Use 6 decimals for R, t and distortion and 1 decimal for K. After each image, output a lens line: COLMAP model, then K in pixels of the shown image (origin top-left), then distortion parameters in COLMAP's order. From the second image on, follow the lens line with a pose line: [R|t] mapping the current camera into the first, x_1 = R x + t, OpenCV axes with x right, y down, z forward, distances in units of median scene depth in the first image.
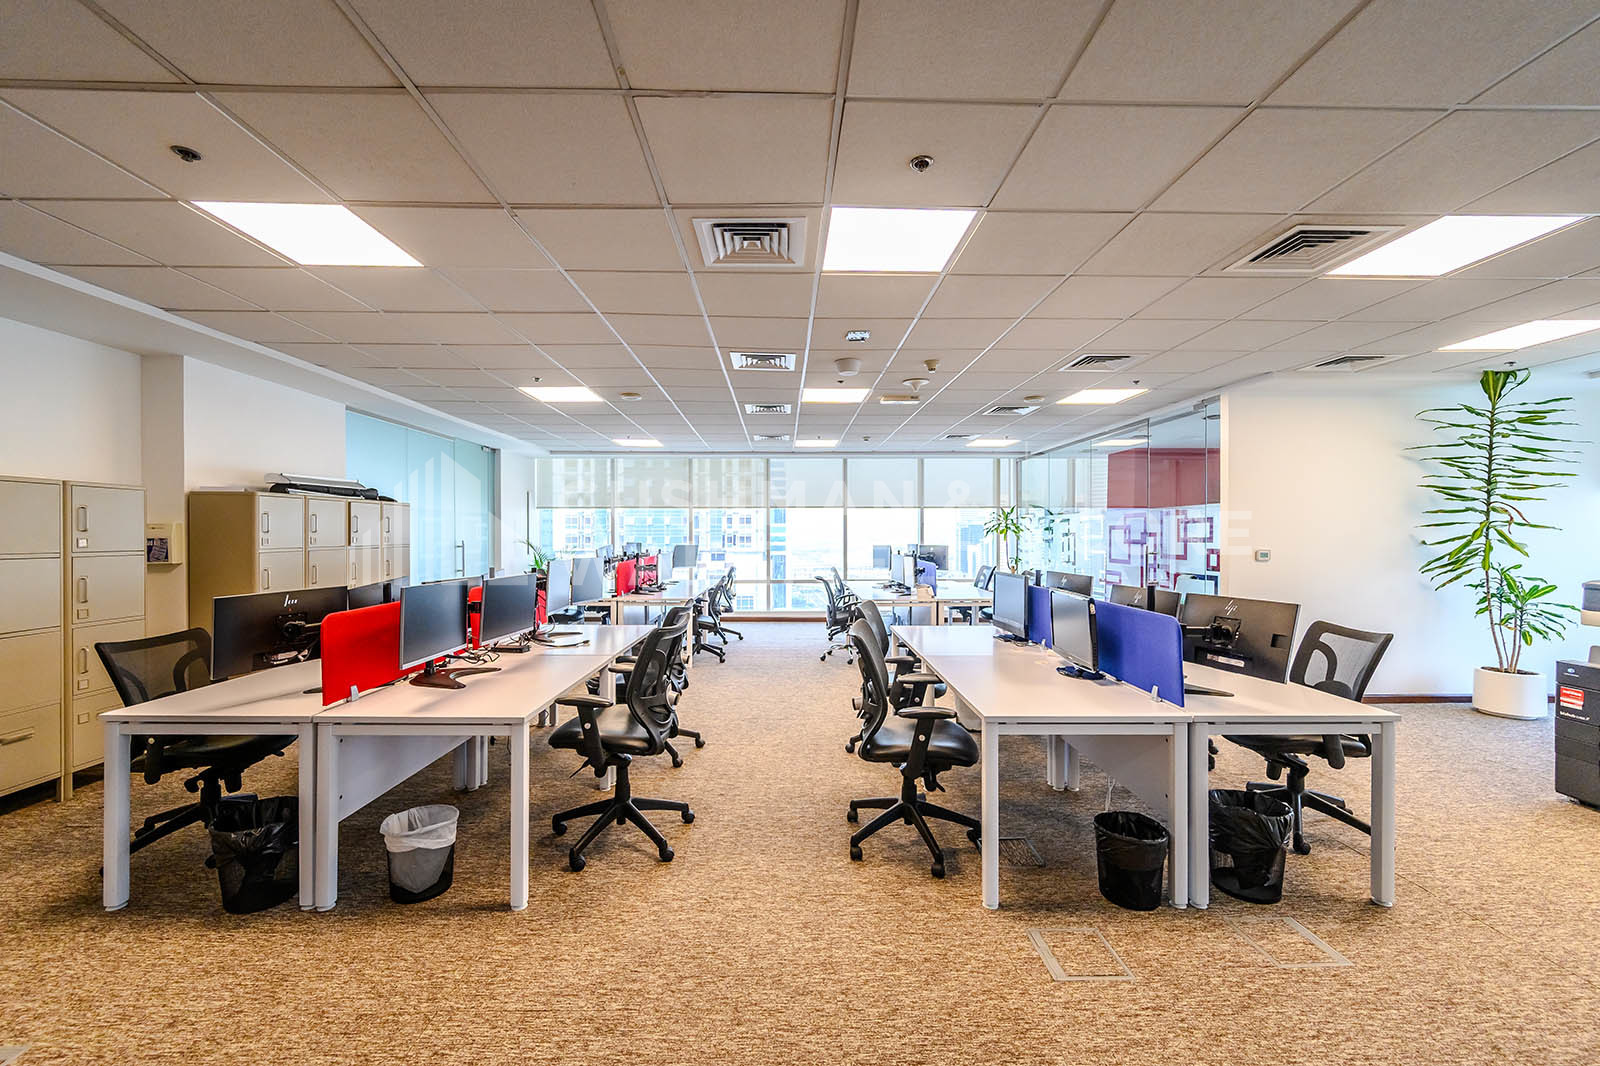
lens RADIAL K [[637.5, 0, 803.7], [0, 637.5, 539.1], [0, 0, 1]] dist [0.000000, 0.000241]
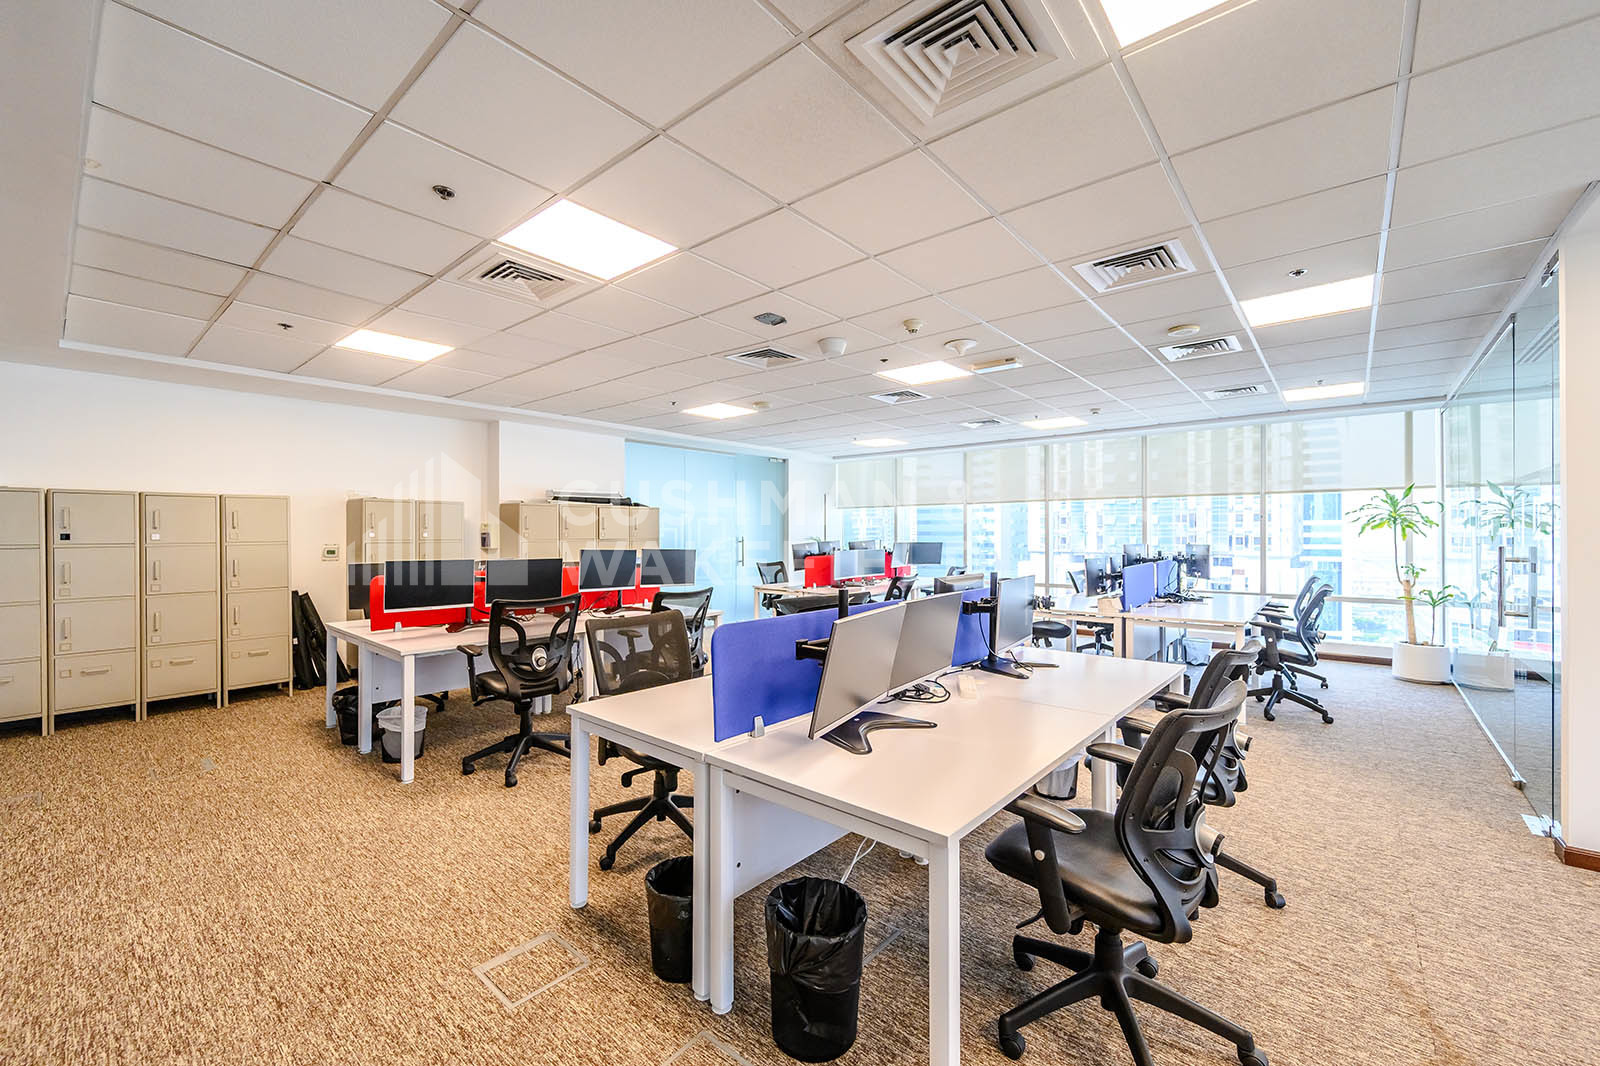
lens RADIAL K [[637.5, 0, 808.6], [0, 637.5, 538.8], [0, 0, 1]] dist [0.000000, 0.000241]
pose [[0.759721, -0.012014, -0.650138, -0.105929], [0.008178, 0.999927, -0.008921, 0.013041], [0.650198, 0.001461, 0.759763, 0.322624]]
